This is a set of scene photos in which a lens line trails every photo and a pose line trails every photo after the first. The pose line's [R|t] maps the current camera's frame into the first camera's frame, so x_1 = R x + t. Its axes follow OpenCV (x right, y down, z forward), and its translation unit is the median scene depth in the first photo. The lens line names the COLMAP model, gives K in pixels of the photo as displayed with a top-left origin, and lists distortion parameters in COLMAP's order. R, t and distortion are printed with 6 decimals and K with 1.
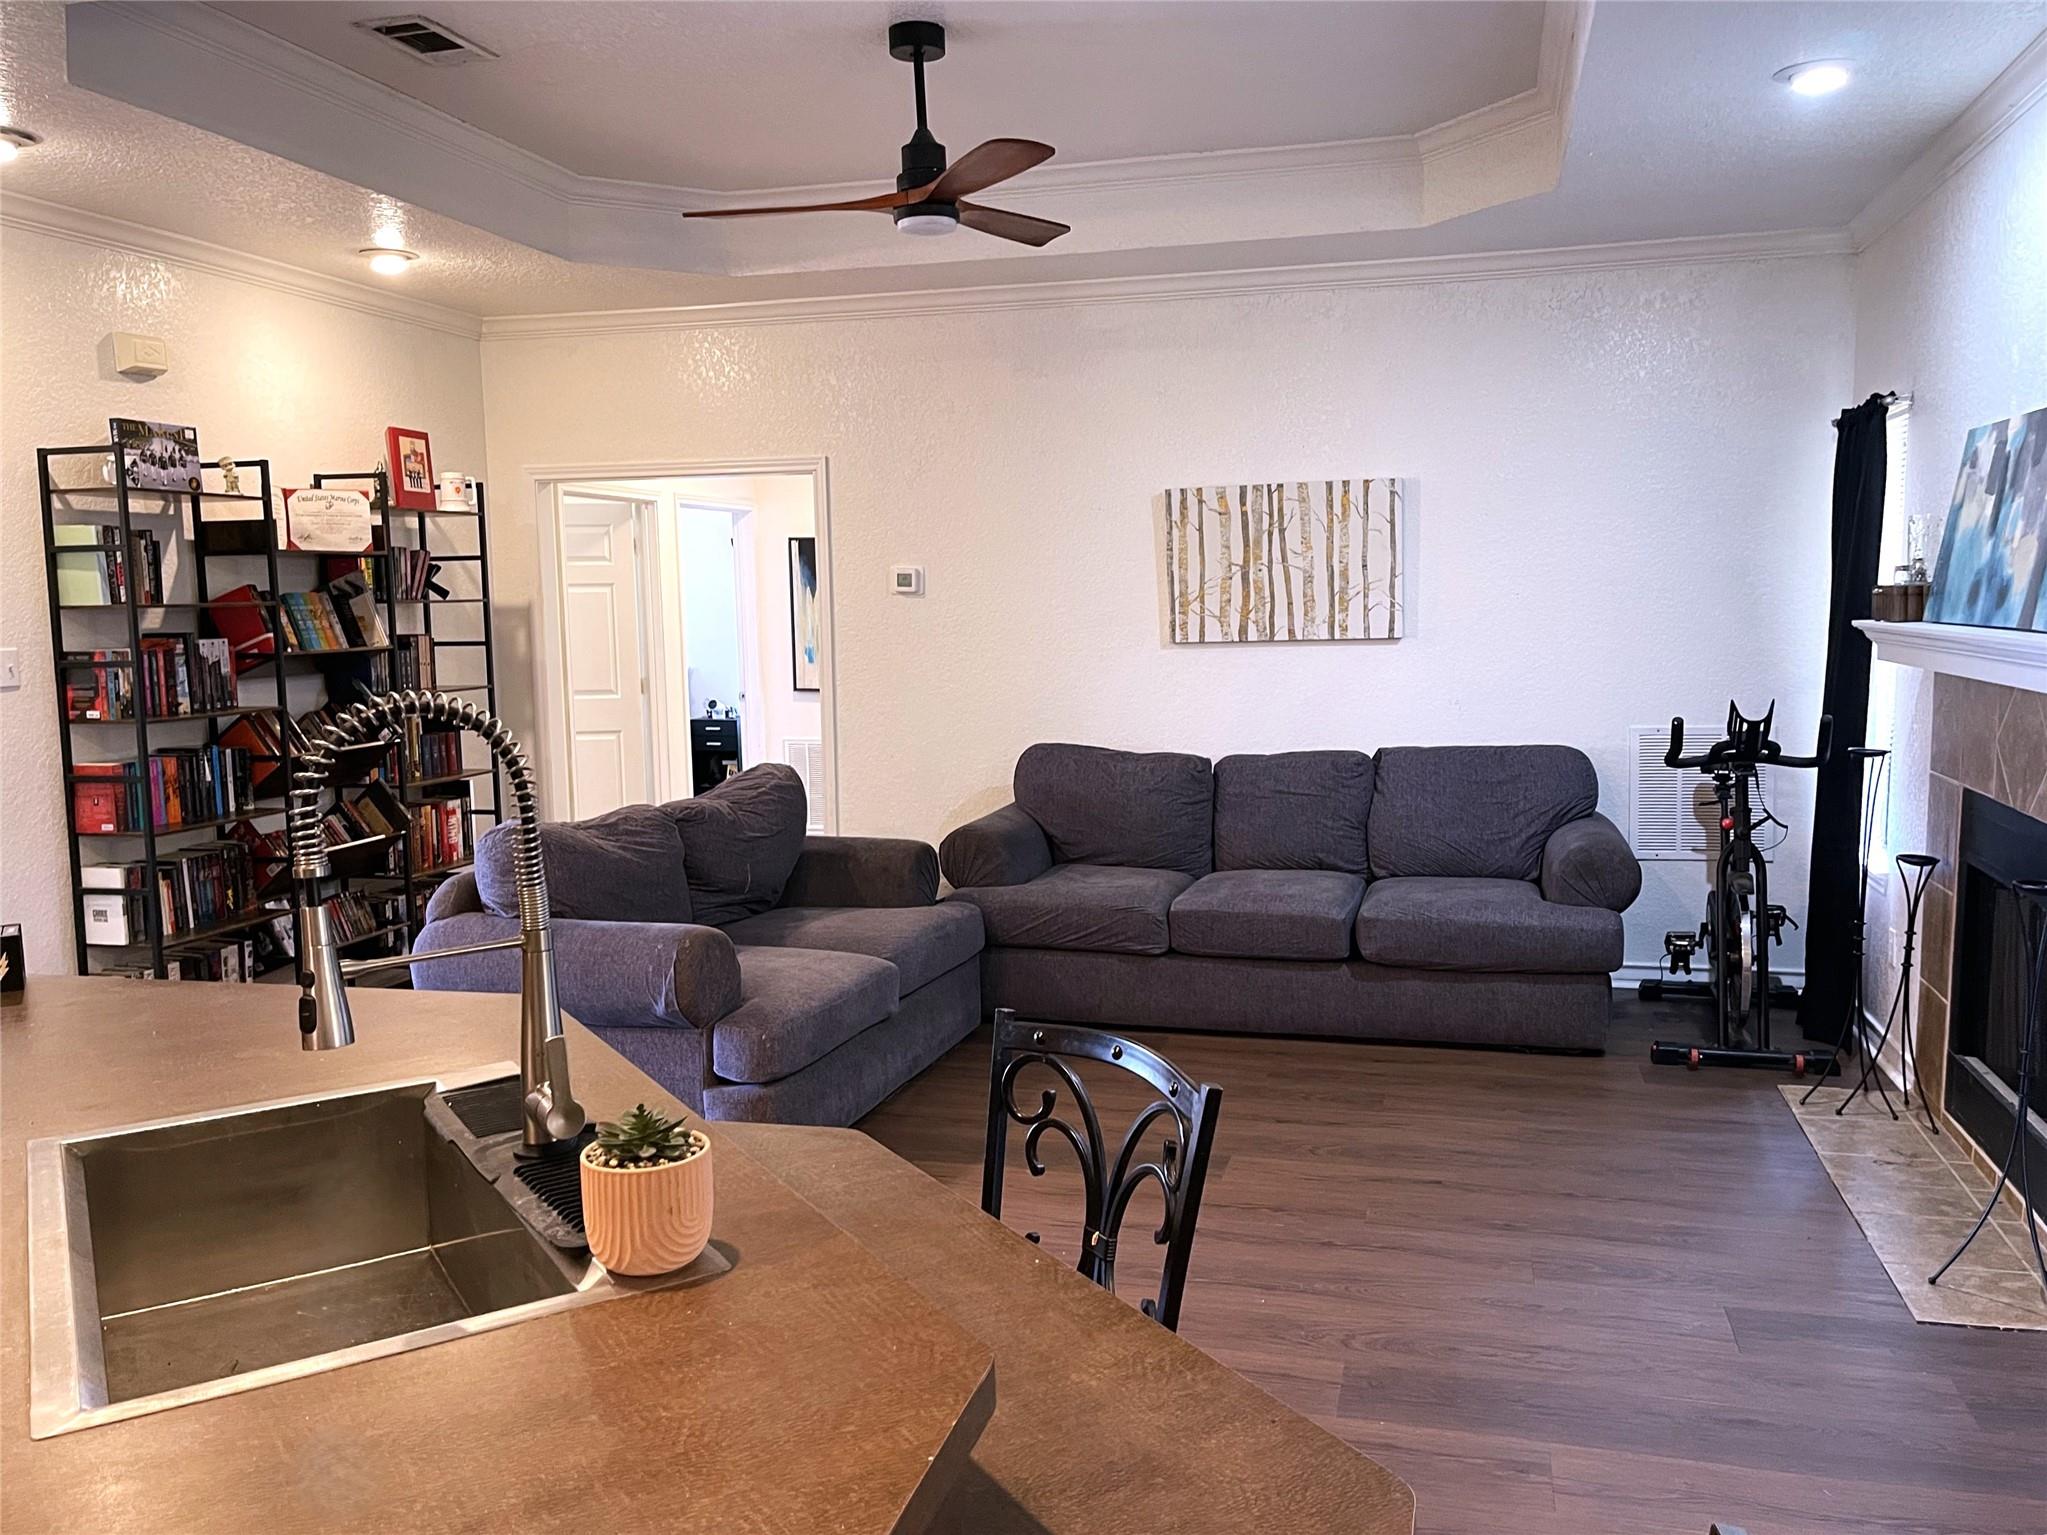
lens RADIAL K [[1637.3, 0, 1036.5], [0, 1637.3, 778.9], [0, 0, 1]] dist [0.066728, -0.056867]
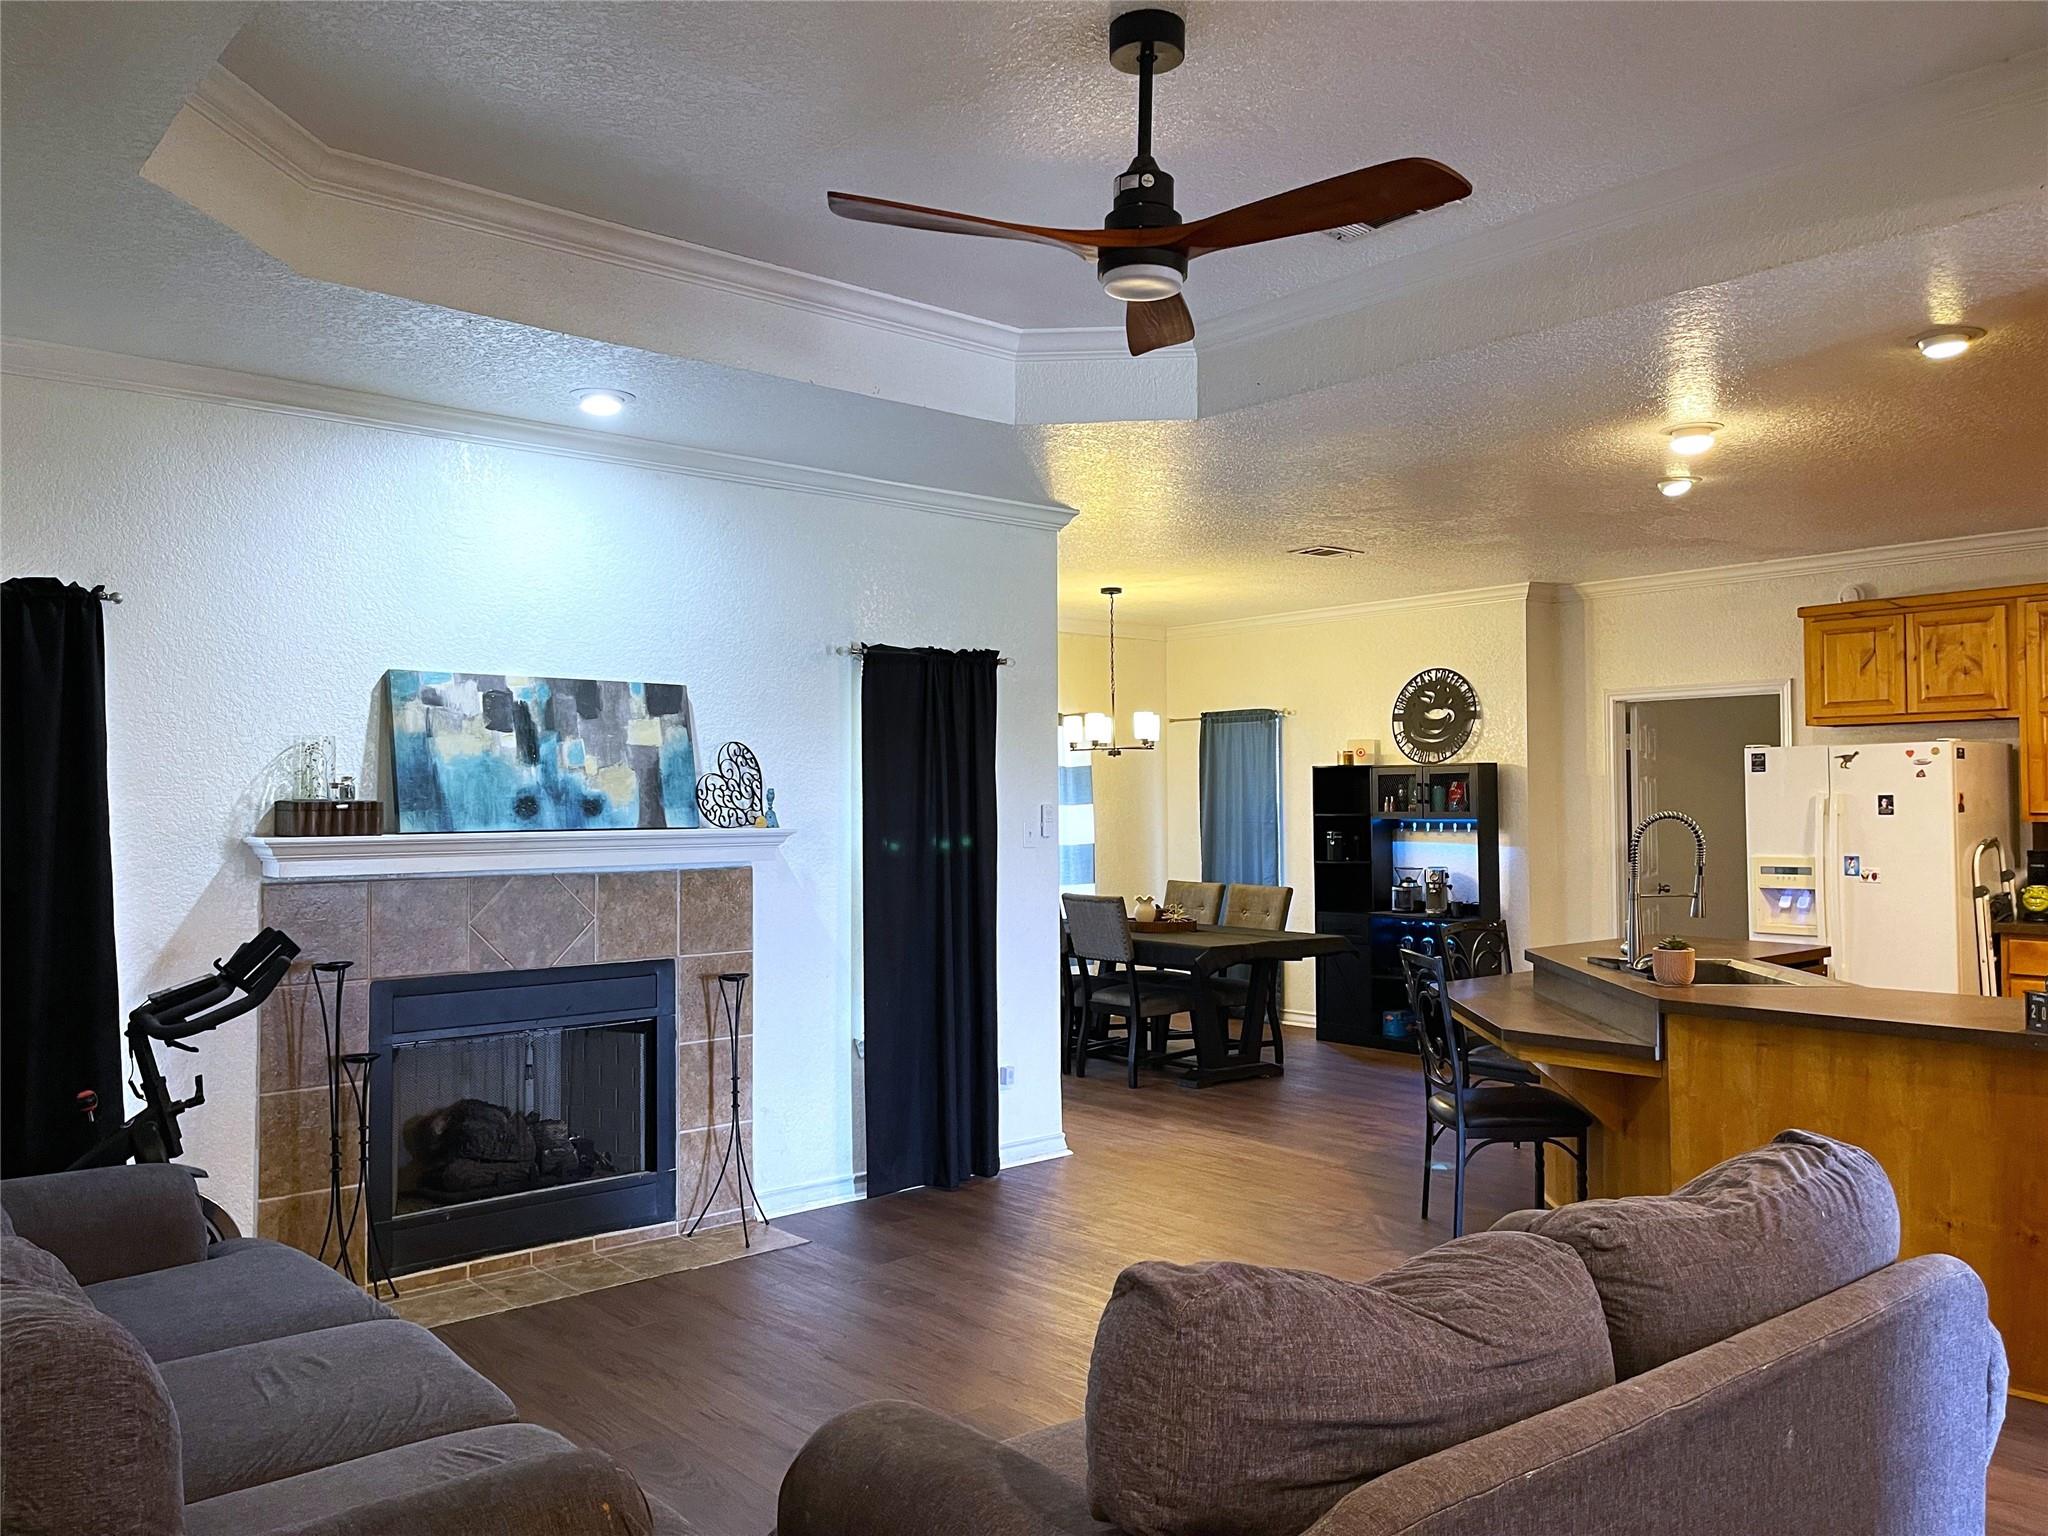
lens RADIAL K [[1548.7, 0, 1024.1], [0, 1548.7, 773.3], [0, 0, 1]] dist [0.075458, -0.099037]
pose [[-0.827761, 0.033738, 0.560066, -0.303749], [0.085198, 0.994173, 0.066033, -0.126385], [-0.554575, 0.102376, -0.825812, 1.222796]]
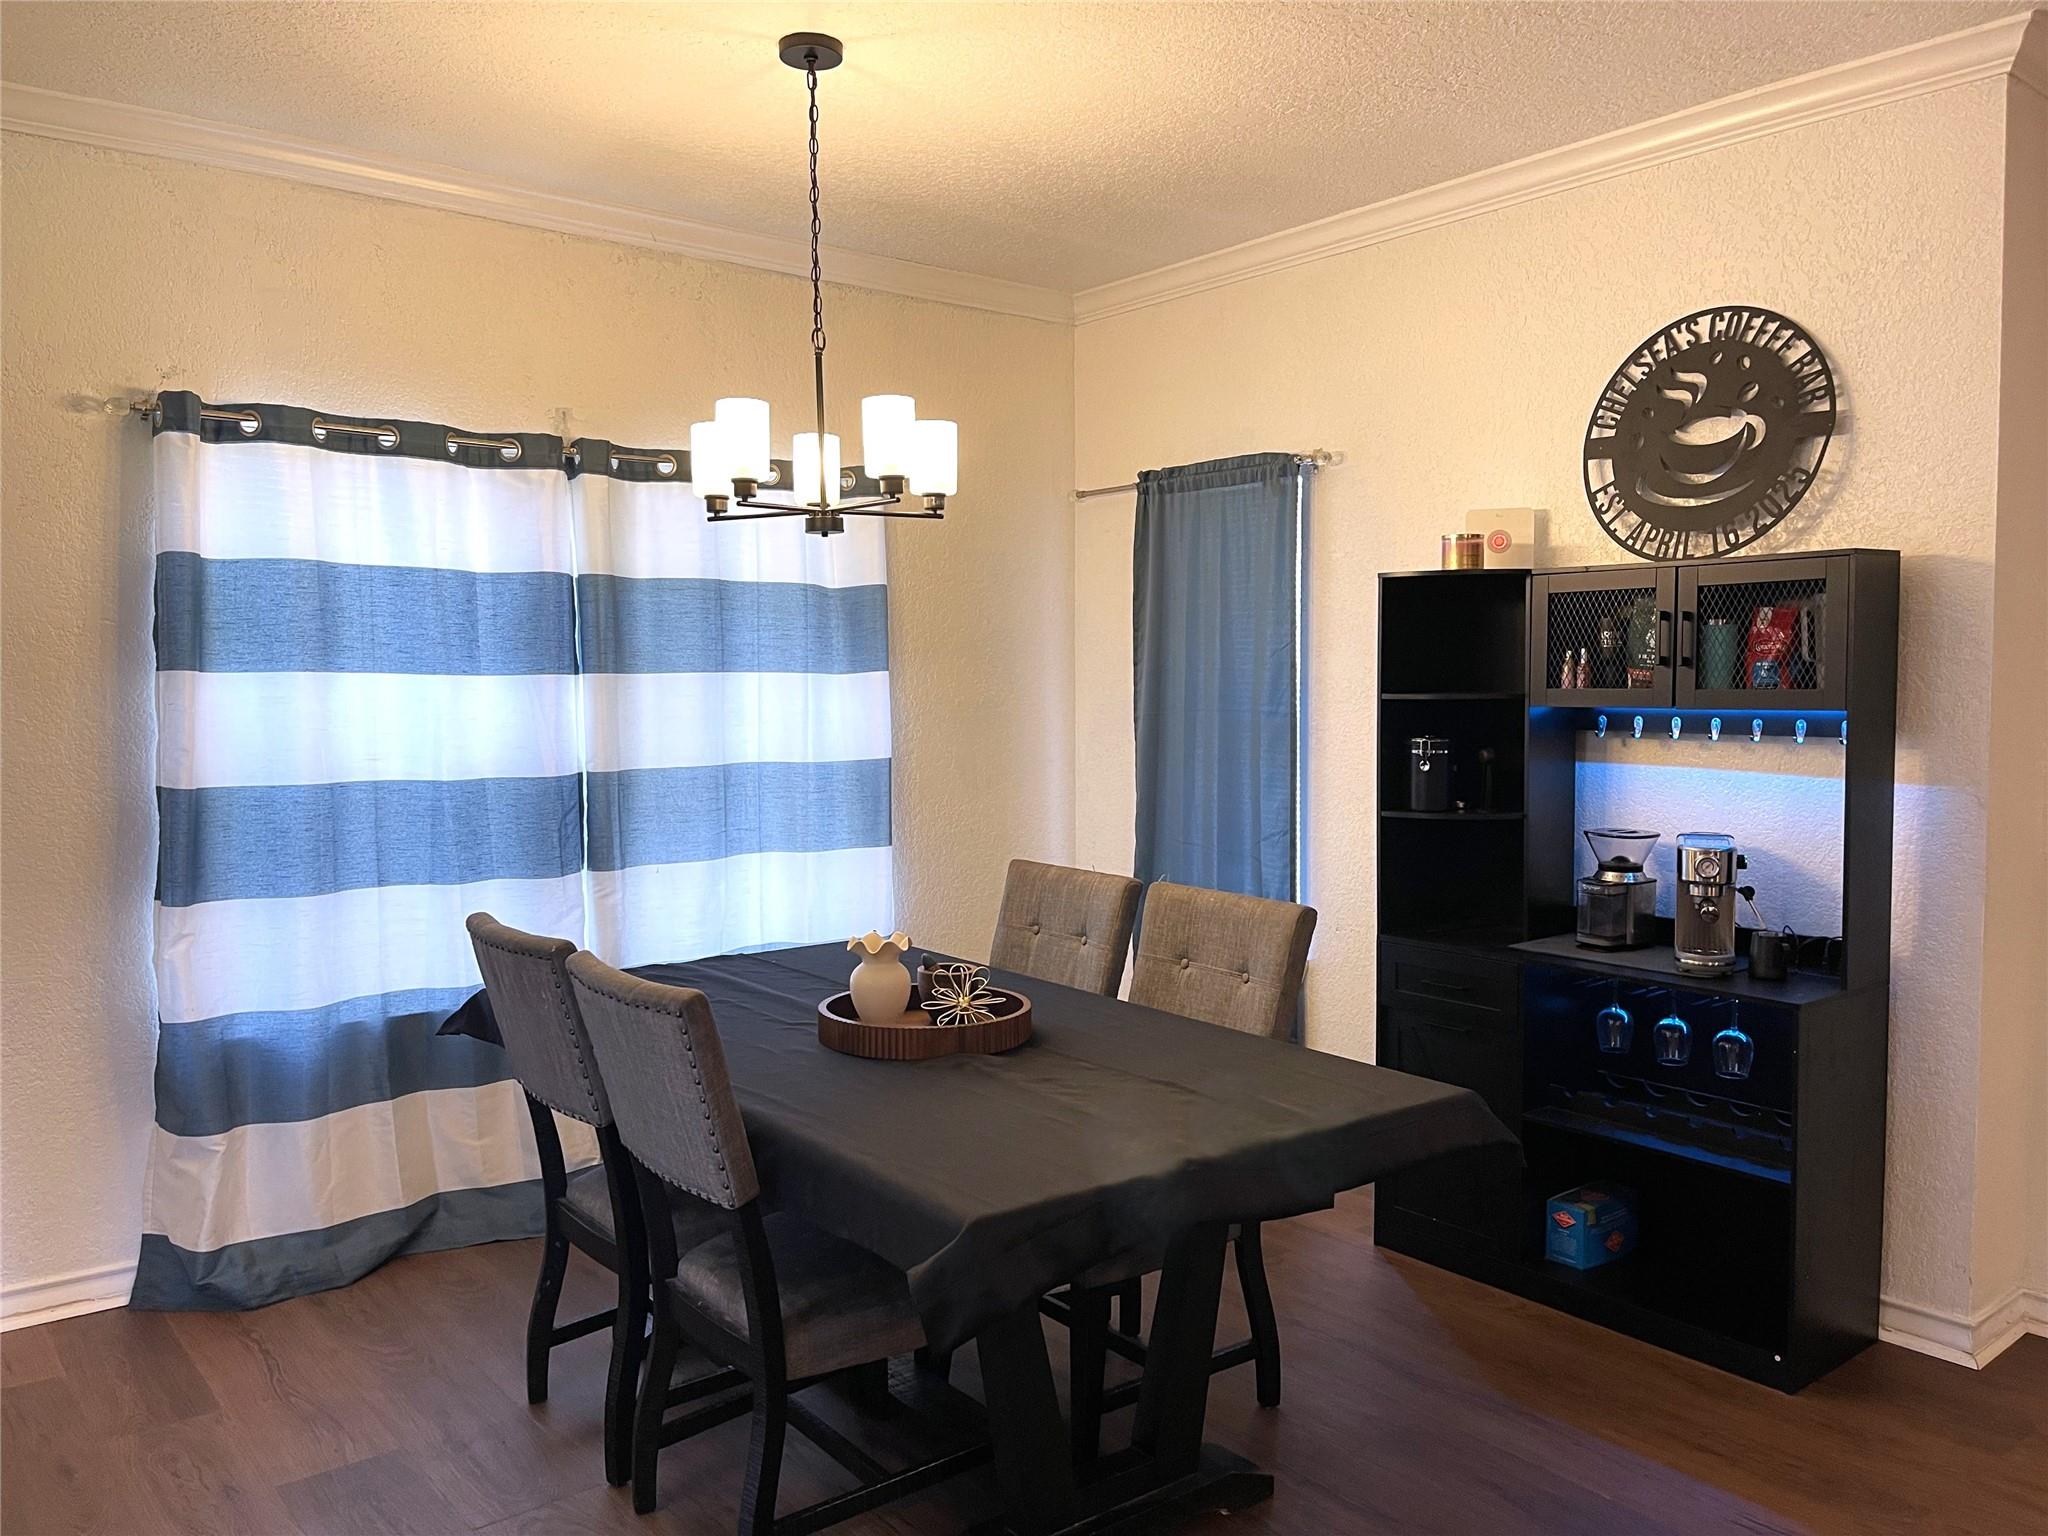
lens RADIAL K [[1548.7, 0, 1027.8], [0, 1548.7, 773.8], [0, 0, 1]] dist [0.075458, -0.099037]
pose [[-0.807128, -0.015894, 0.590163, 0.088276], [0.086496, 0.985667, 0.144840, -0.025525], [-0.584006, 0.167951, -0.794185, 0.331233]]
